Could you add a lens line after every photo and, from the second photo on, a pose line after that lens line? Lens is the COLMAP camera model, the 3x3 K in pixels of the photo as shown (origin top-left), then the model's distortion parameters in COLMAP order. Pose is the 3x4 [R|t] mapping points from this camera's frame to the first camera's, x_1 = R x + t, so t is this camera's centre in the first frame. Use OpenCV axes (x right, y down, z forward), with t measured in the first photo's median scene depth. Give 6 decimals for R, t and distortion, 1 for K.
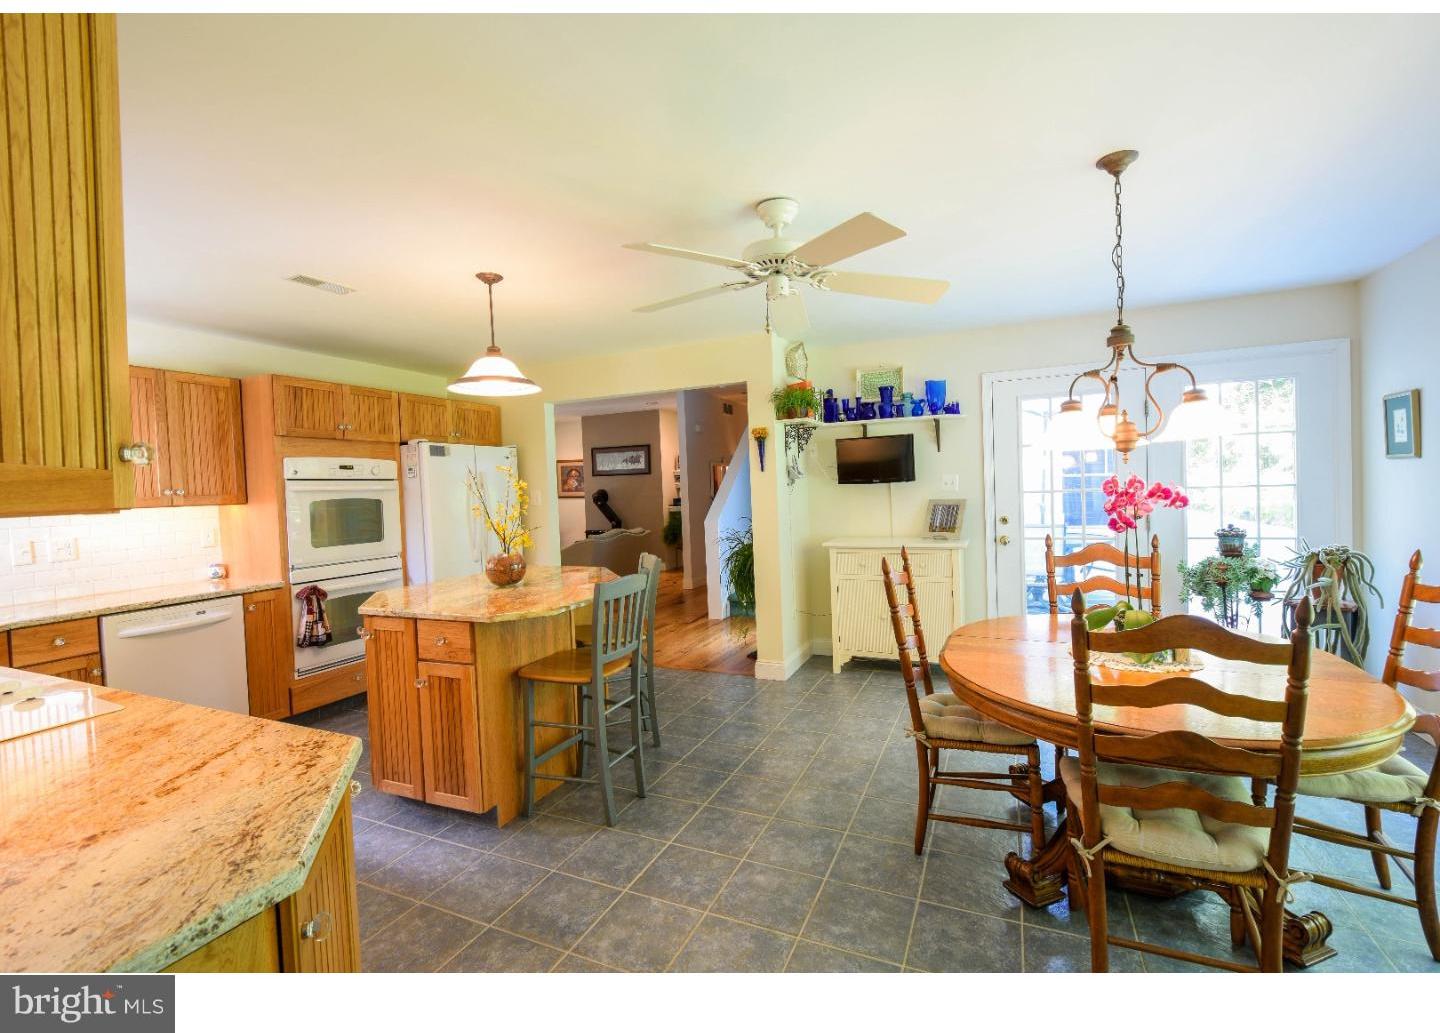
lens RADIAL K [[628.2, 0, 712.5], [0, 628.2, 502.5], [0, 0, 1]] dist [0.000866, -0.000098]
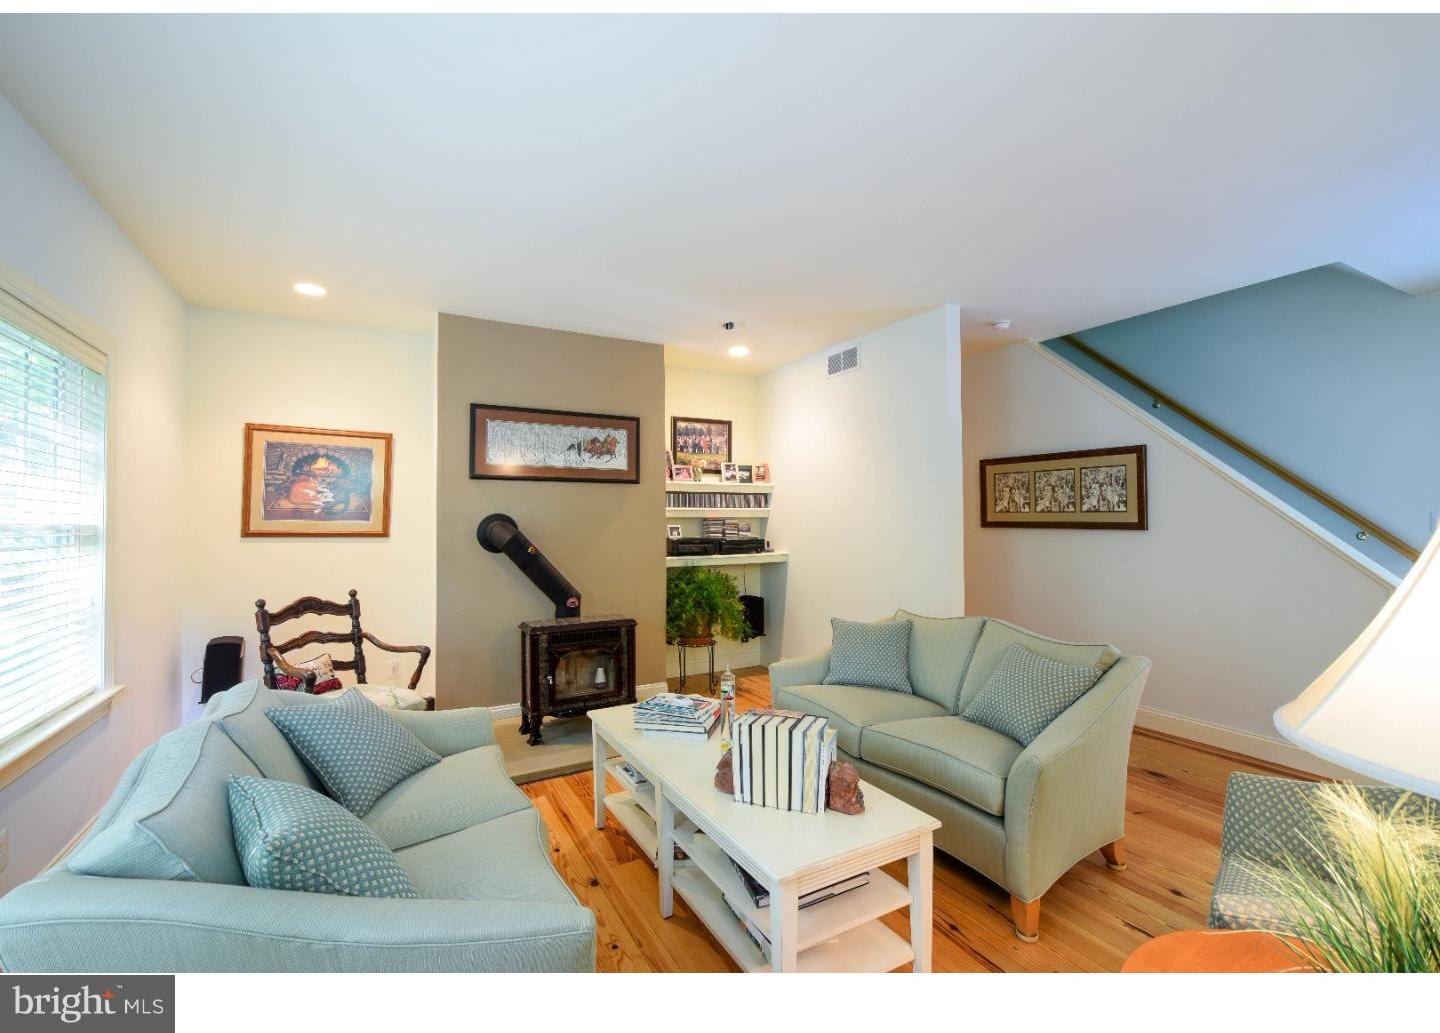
lens RADIAL K [[628.2, 0, 723.8], [0, 628.2, 503.4], [0, 0, 1]] dist [0.000866, -0.000098]
pose [[0.583309, 0.049345, 0.810750, -0.405930], [0.002793, 0.998025, -0.062752, -0.003625], [-0.812246, 0.038868, 0.582019, 0.668109]]
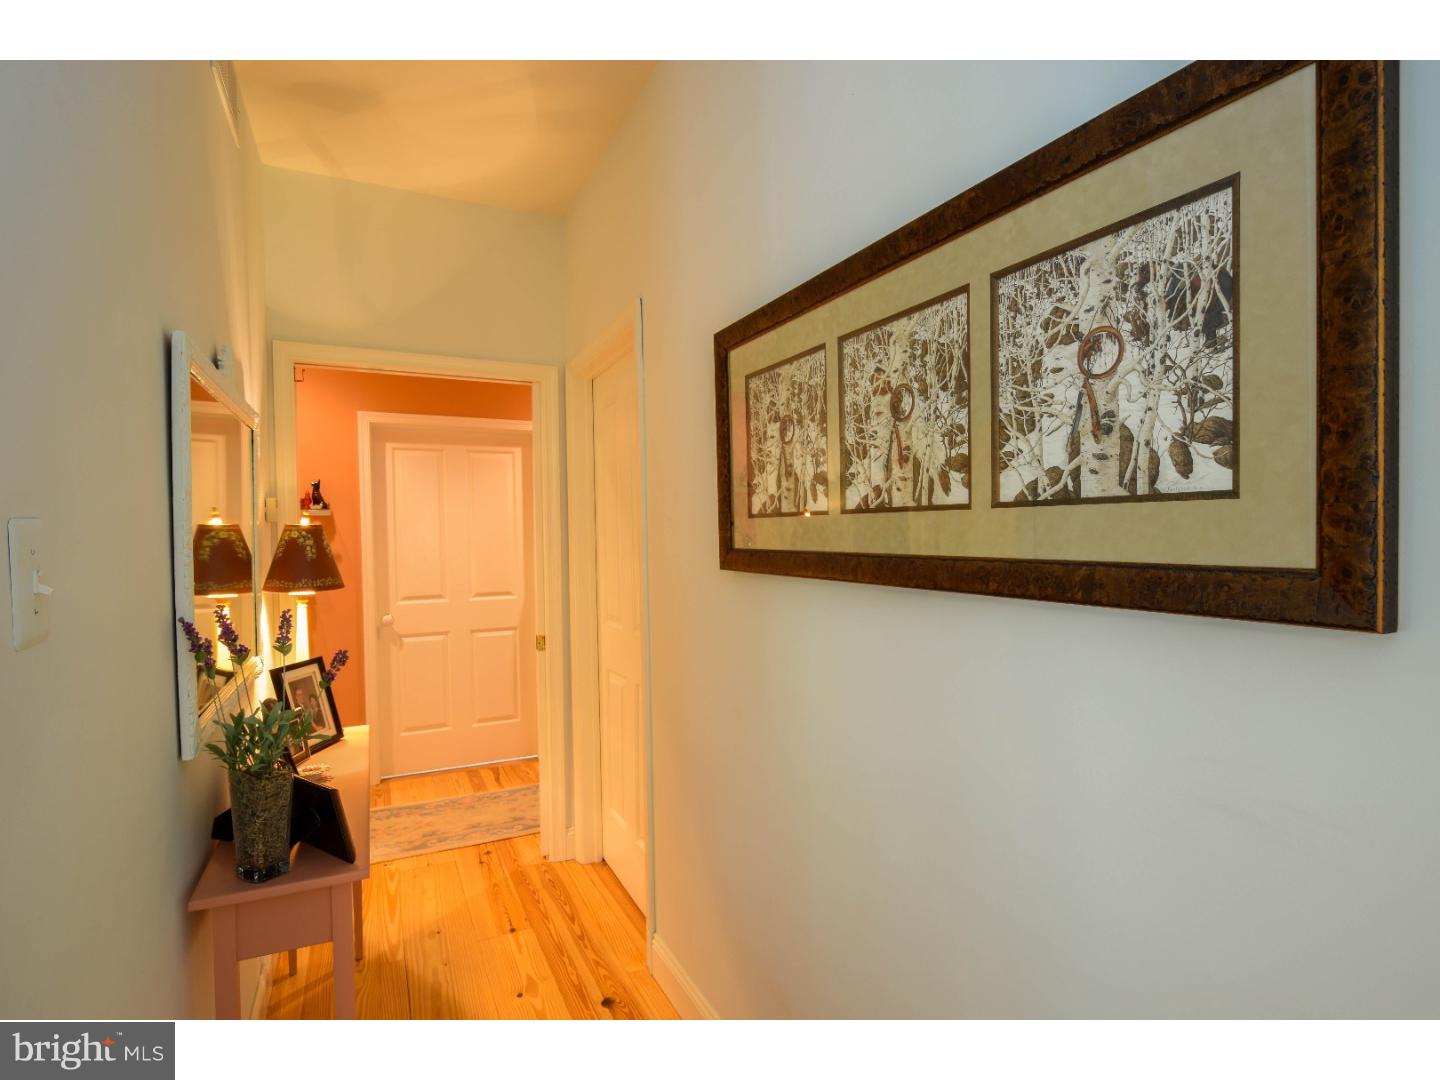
lens RADIAL K [[729.2, 0, 723.2], [0, 729.2, 546.8], [0, 0, 1]] dist [-0.001082, -0.000384]
pose [[0.626358, 0.008631, 0.779487, -0.036399], [0.011063, 0.999740, -0.019958, -0.016234], [-0.779457, 0.021124, 0.626100, 0.686571]]
